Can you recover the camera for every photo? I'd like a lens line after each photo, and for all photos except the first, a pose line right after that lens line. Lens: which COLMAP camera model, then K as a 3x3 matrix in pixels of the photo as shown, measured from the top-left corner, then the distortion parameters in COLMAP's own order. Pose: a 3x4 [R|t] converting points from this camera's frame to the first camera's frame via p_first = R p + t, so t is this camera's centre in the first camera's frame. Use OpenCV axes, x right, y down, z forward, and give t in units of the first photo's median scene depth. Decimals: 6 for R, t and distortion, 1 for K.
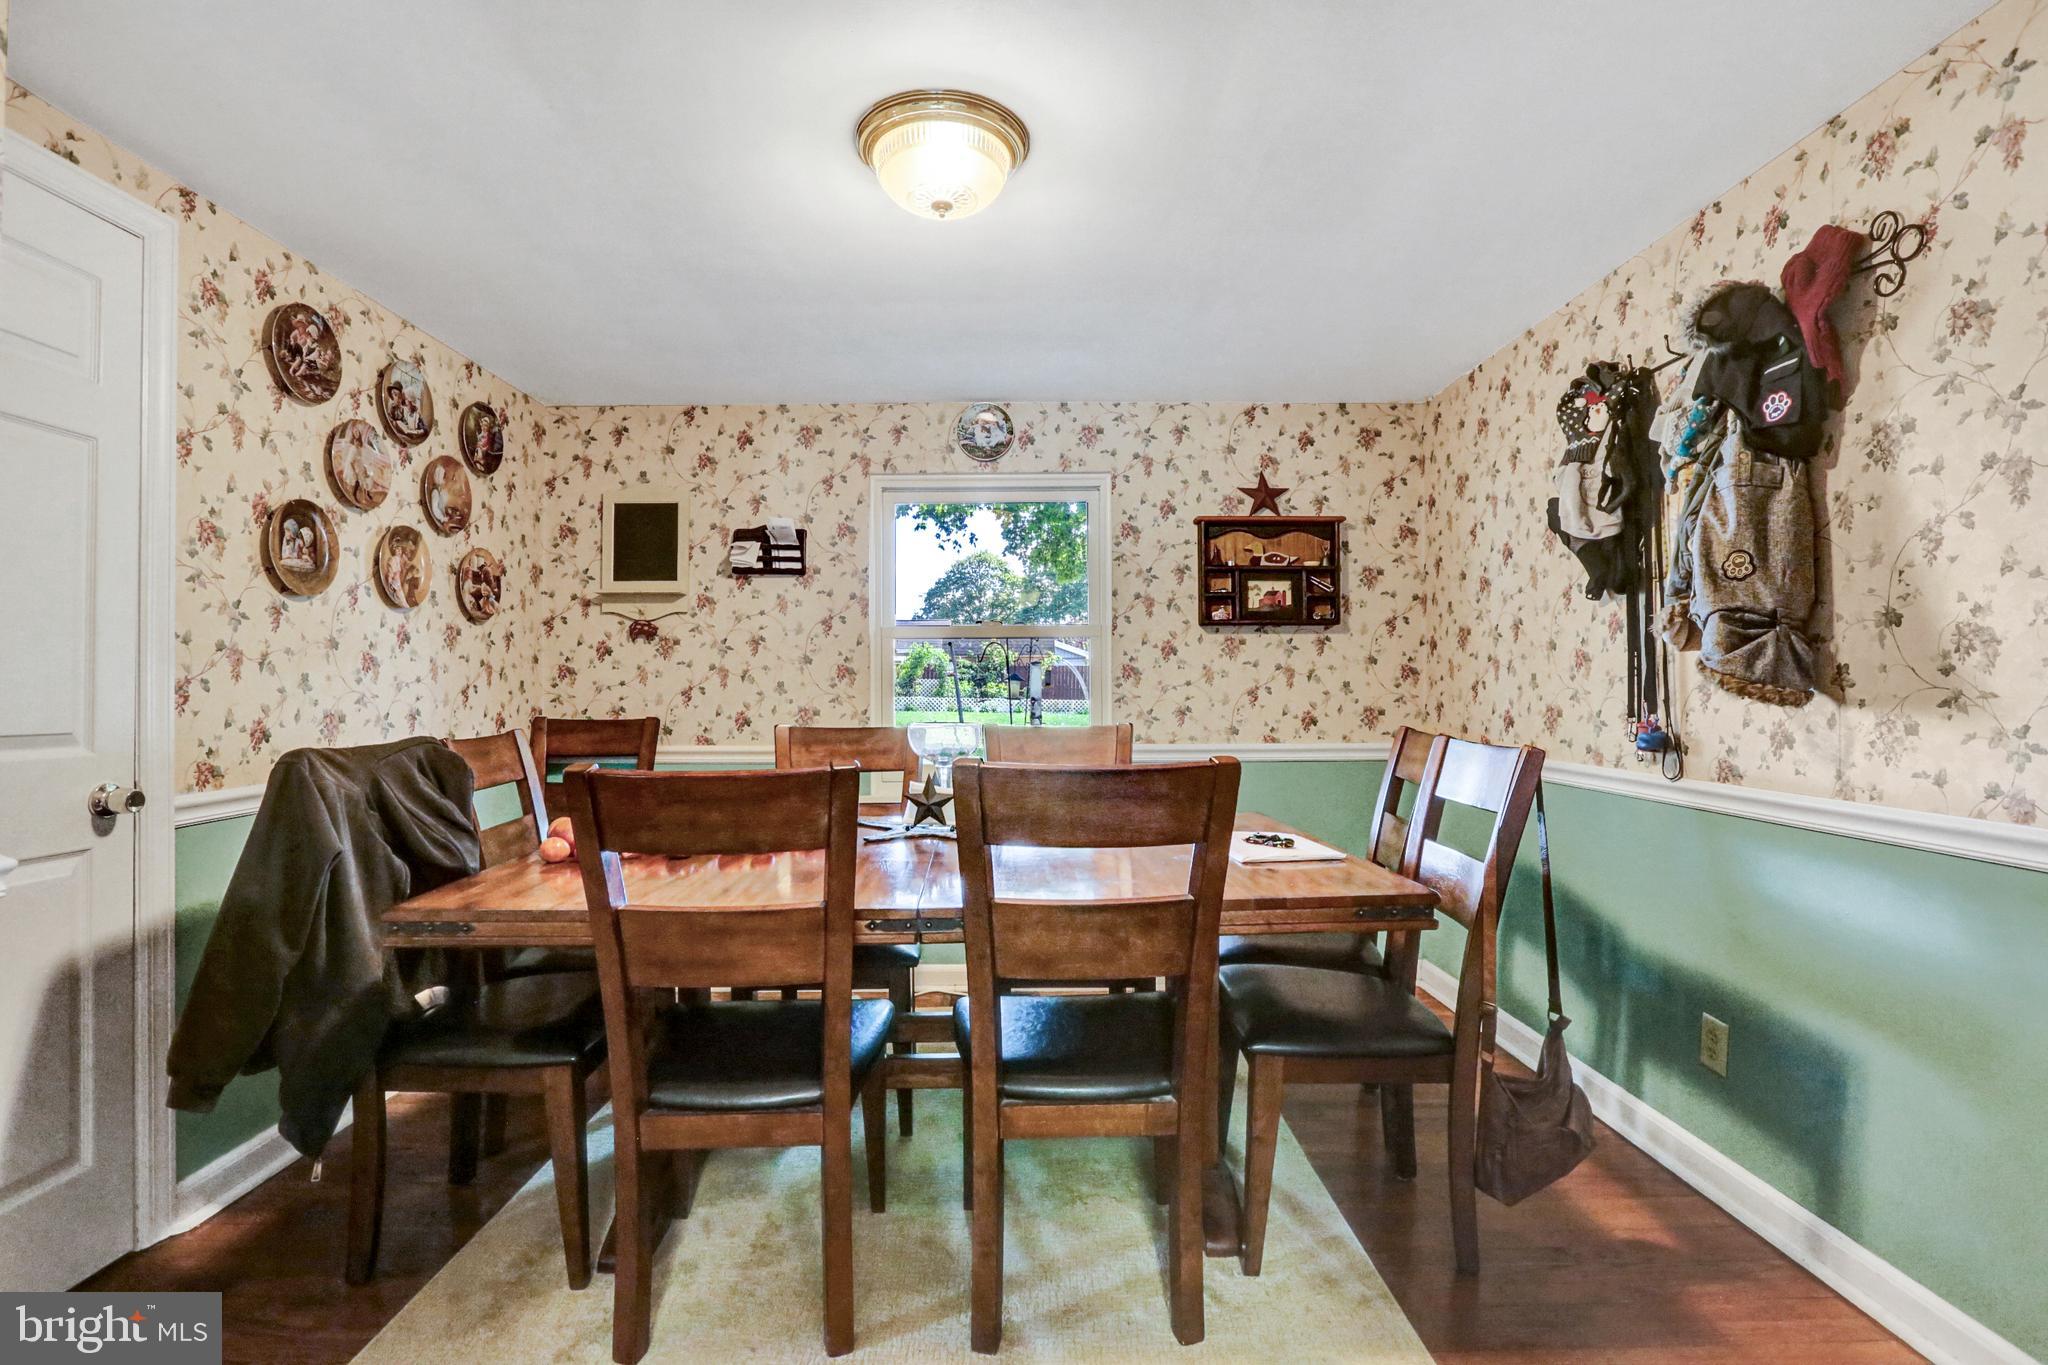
lens RADIAL K [[943.7, 0, 1023.4], [0, 943.7, 683.4], [0, 0, 1]] dist [-0.044137, 0.015711]
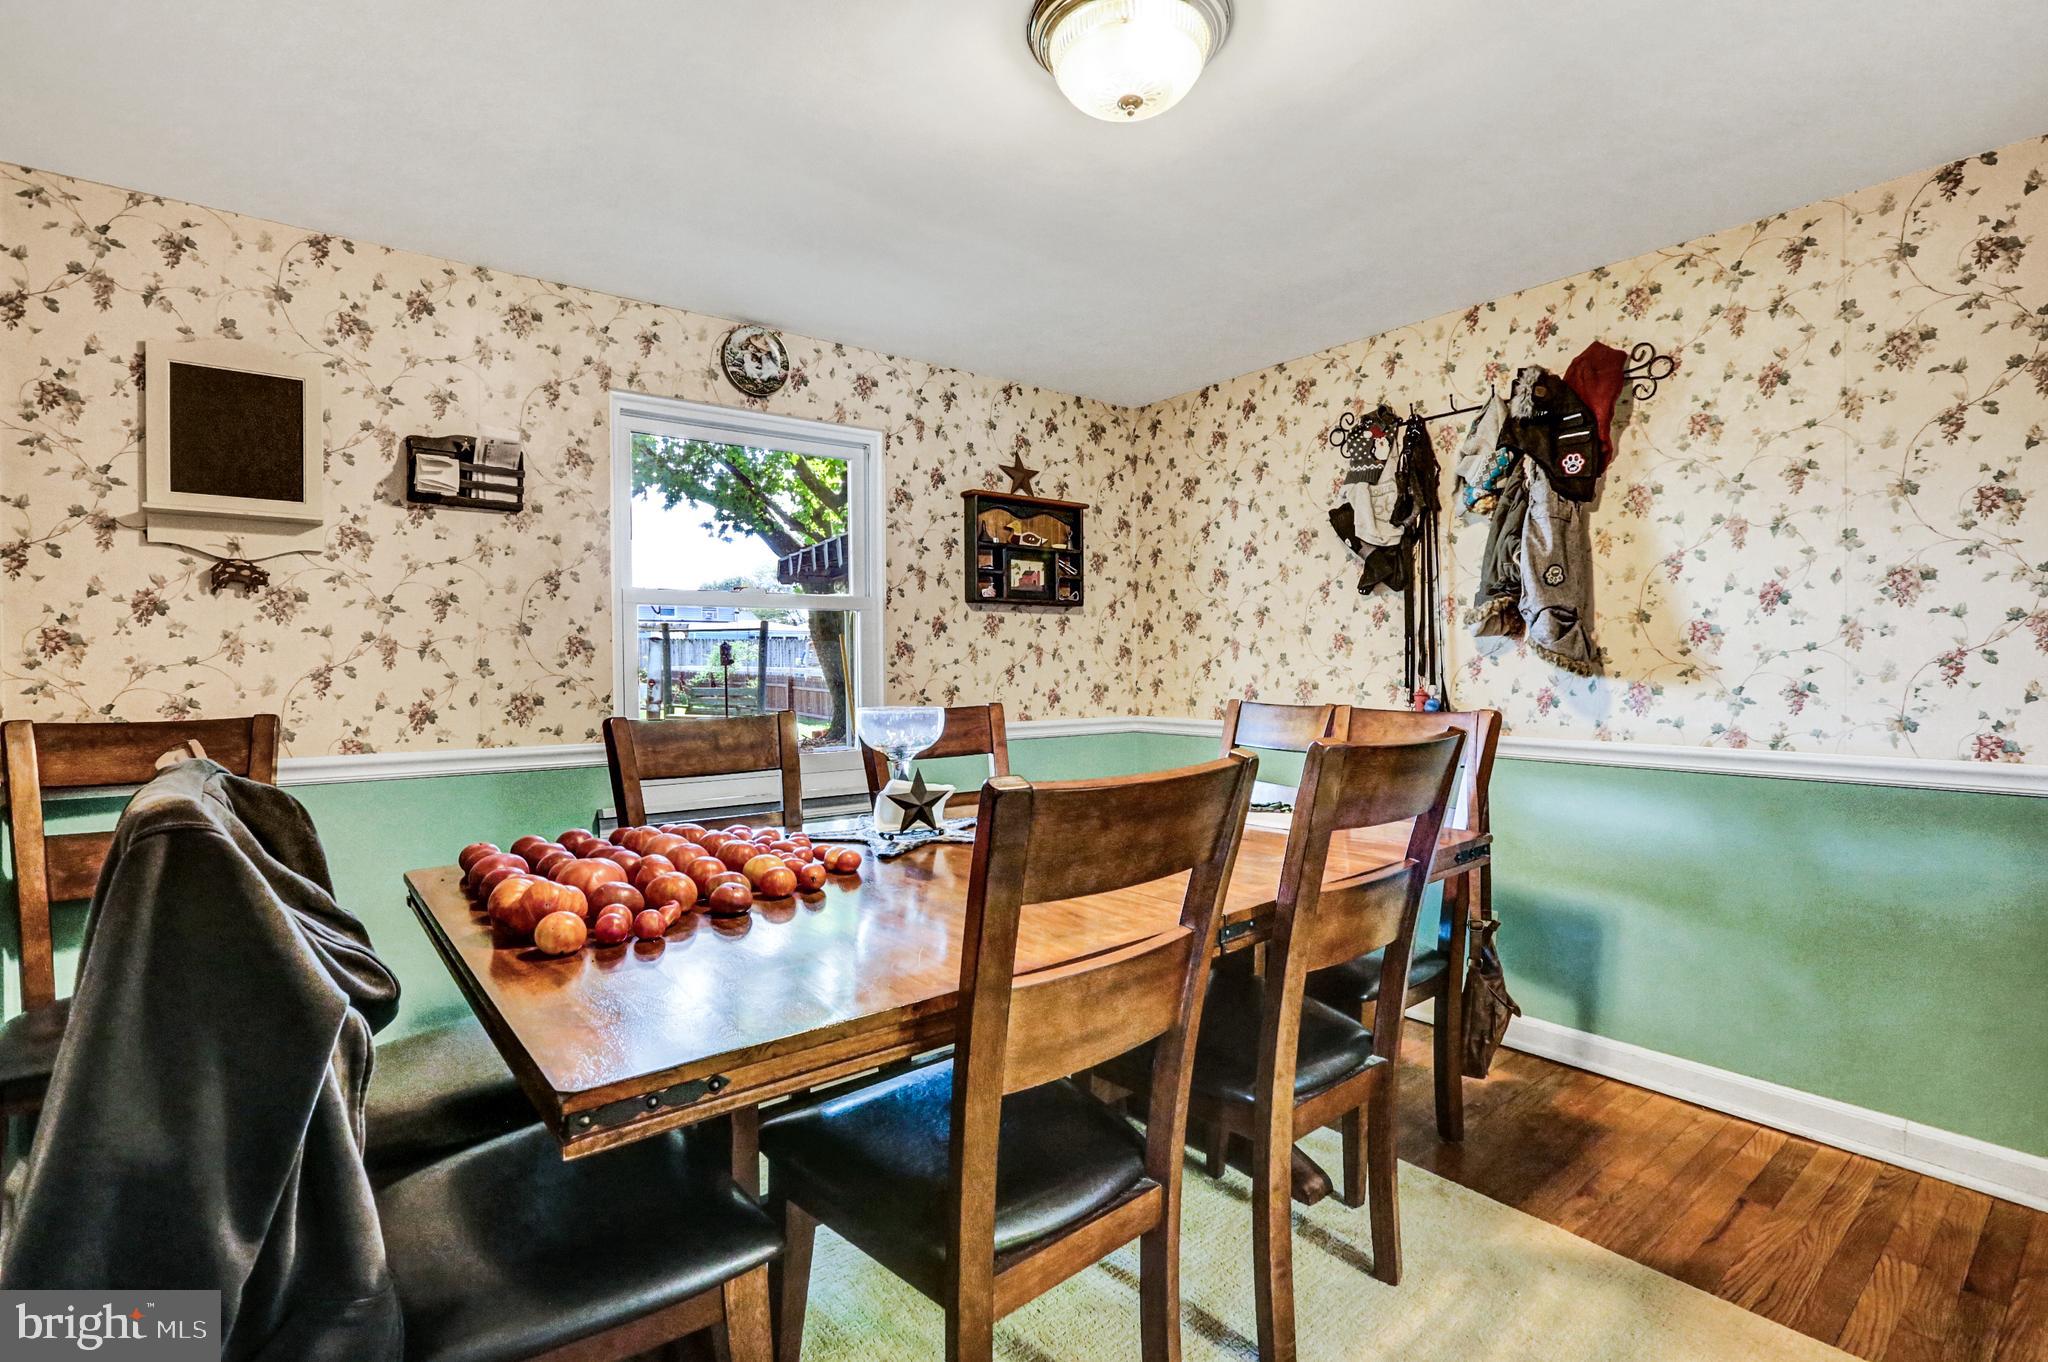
lens RADIAL K [[943.7, 0, 1037.3], [0, 943.7, 679.6], [0, 0, 1]] dist [-0.044137, 0.015711]
pose [[0.794435, -0.010187, 0.607263, -0.356081], [0.000581, 0.999872, 0.016013, 0.002743], [-0.607349, -0.012369, 0.794339, 0.188565]]
